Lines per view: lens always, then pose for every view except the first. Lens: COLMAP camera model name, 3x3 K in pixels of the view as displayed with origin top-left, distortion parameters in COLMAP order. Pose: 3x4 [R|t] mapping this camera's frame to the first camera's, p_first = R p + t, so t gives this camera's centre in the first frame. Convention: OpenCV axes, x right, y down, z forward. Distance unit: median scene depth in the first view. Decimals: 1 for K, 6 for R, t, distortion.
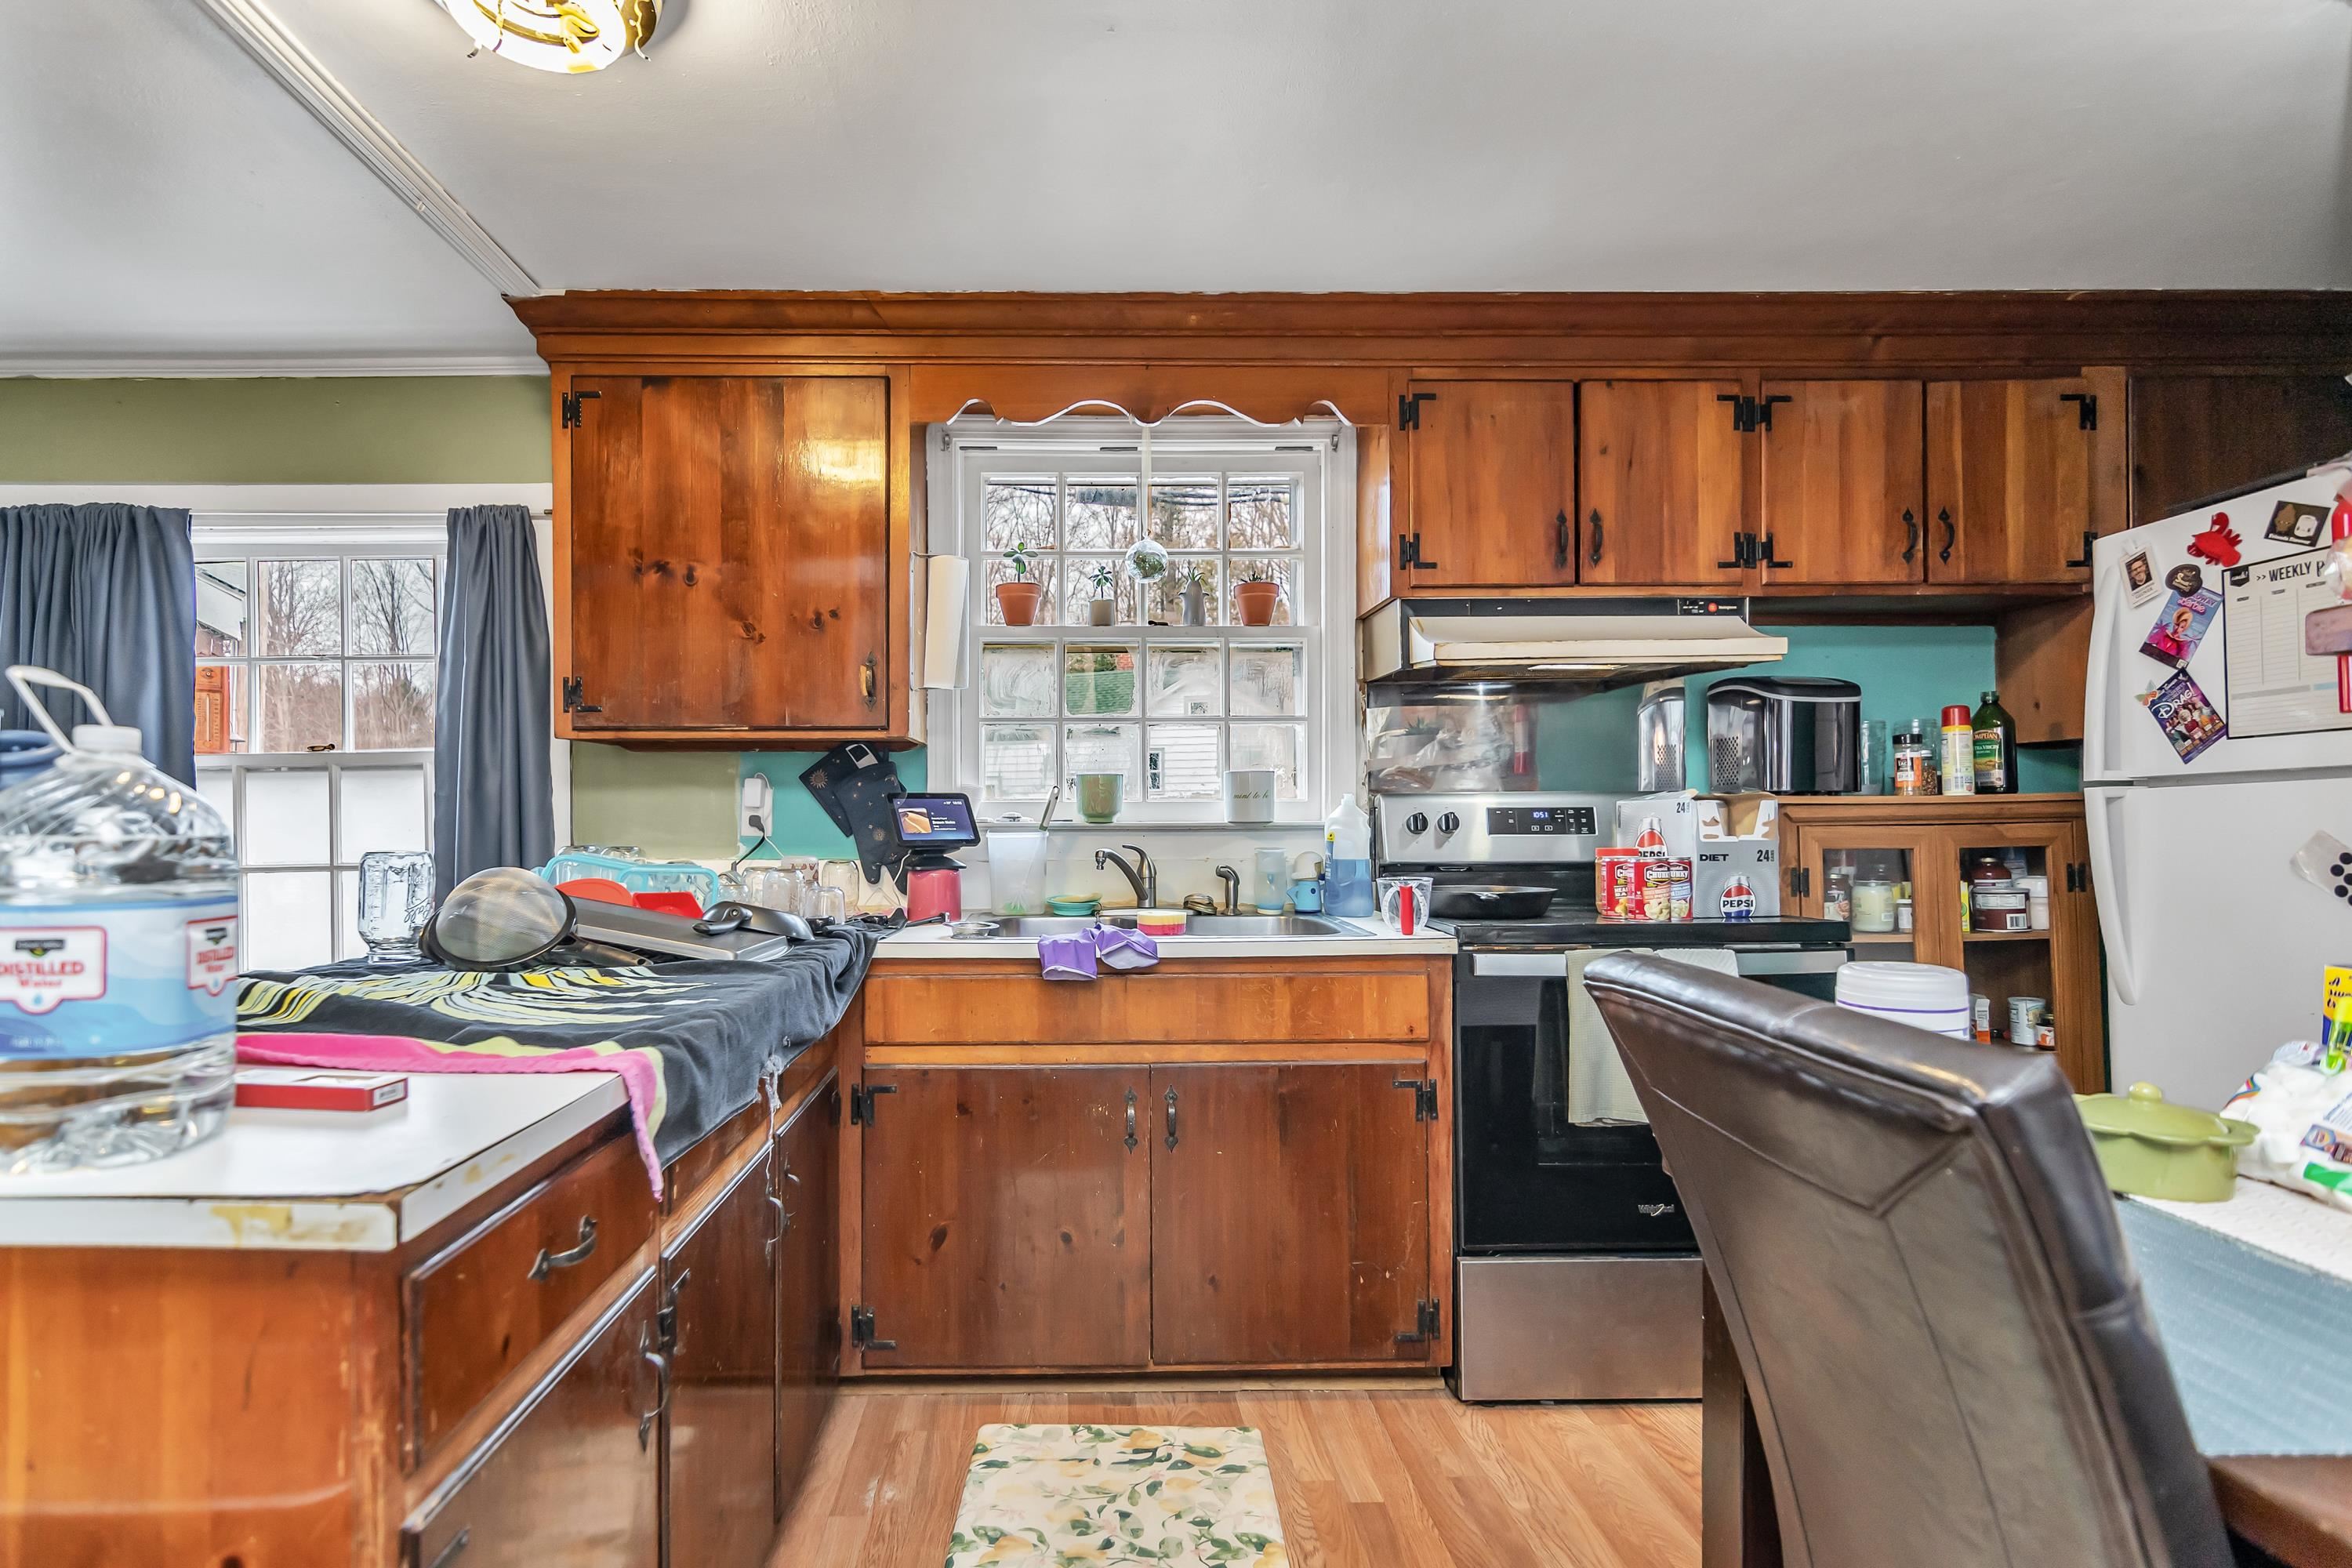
lens RADIAL K [[1157.9, 0, 1176.0], [0, 1157.9, 784.0], [0, 0, 1]] dist [0.000293, 0.000247]
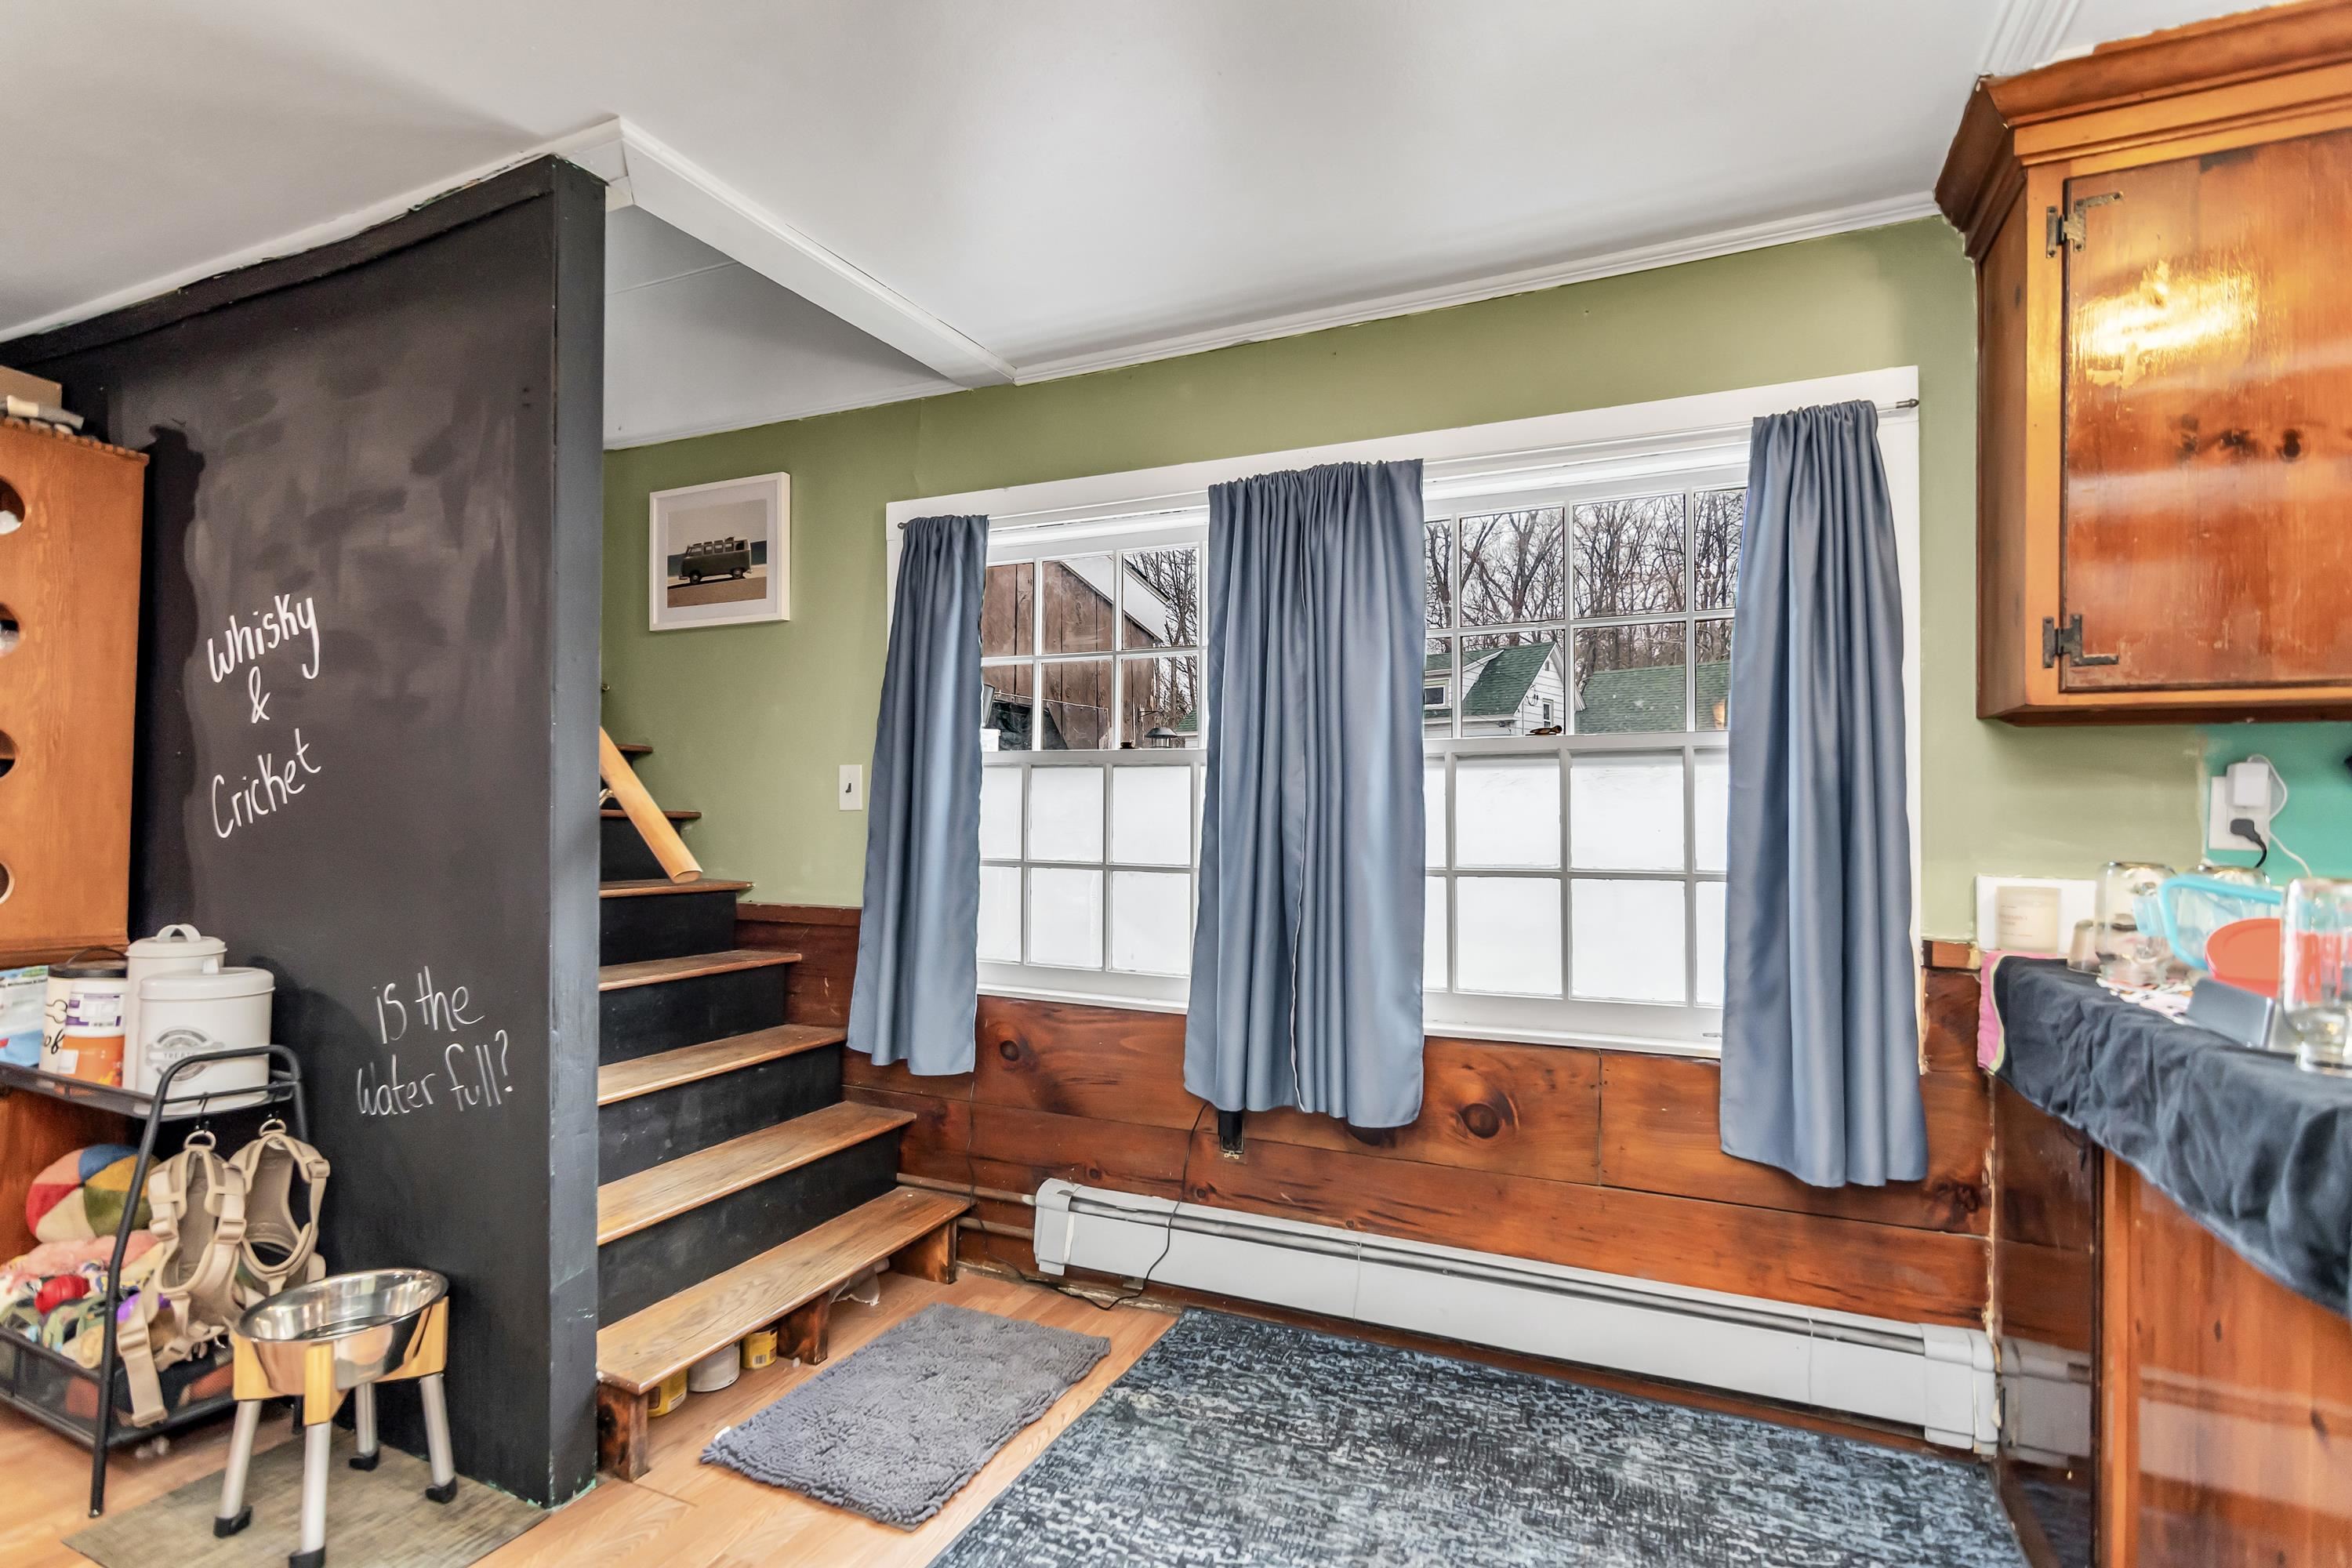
lens RADIAL K [[1157.9, 0, 1176.0], [0, 1157.9, 784.0], [0, 0, 1]] dist [0.000293, 0.000247]
pose [[0.895975, 0.000711, -0.444104, -0.783902], [-0.002515, 0.999991, -0.003473, 0.013955], [0.444098, 0.004229, 0.895968, 0.165392]]
